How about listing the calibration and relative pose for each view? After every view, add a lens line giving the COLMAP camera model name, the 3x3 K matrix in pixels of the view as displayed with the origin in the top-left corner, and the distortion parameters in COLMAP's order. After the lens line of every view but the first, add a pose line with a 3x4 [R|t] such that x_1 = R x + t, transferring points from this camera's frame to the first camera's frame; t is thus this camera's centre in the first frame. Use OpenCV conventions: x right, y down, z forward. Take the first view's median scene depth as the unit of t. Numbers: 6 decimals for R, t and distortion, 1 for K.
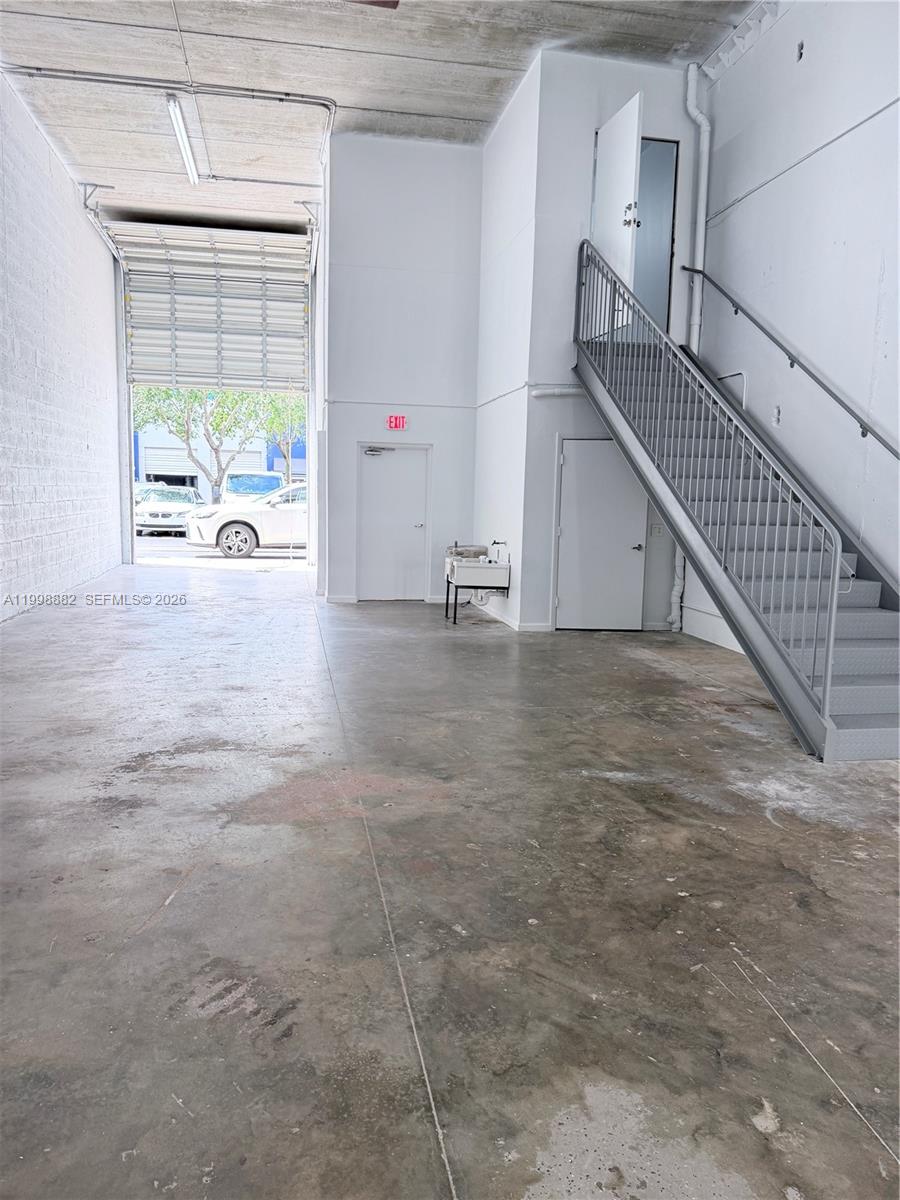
lens RADIAL K [[846.7, 0, 441.8], [0, 846.7, 592.5], [0, 0, 1]] dist [0.060527, -0.086125]
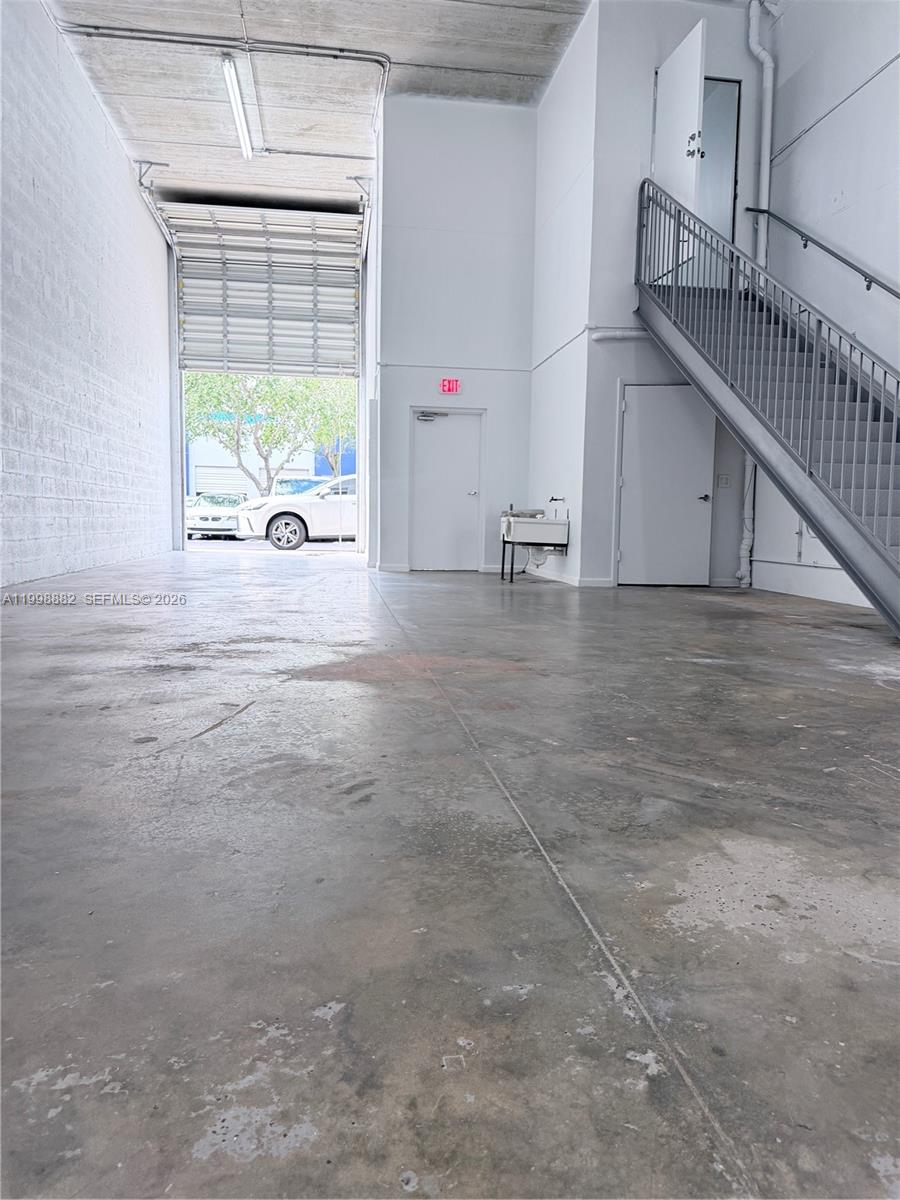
lens RADIAL K [[847.0, 0, 455.7], [0, 847.0, 593.1], [0, 0, 1]] dist [0.048907, -0.078345]
pose [[0.999326, -0.003622, -0.036526, -0.017004], [0.002447, 0.999479, -0.032177, 0.100419], [0.036623, 0.032065, 0.998815, 0.040991]]
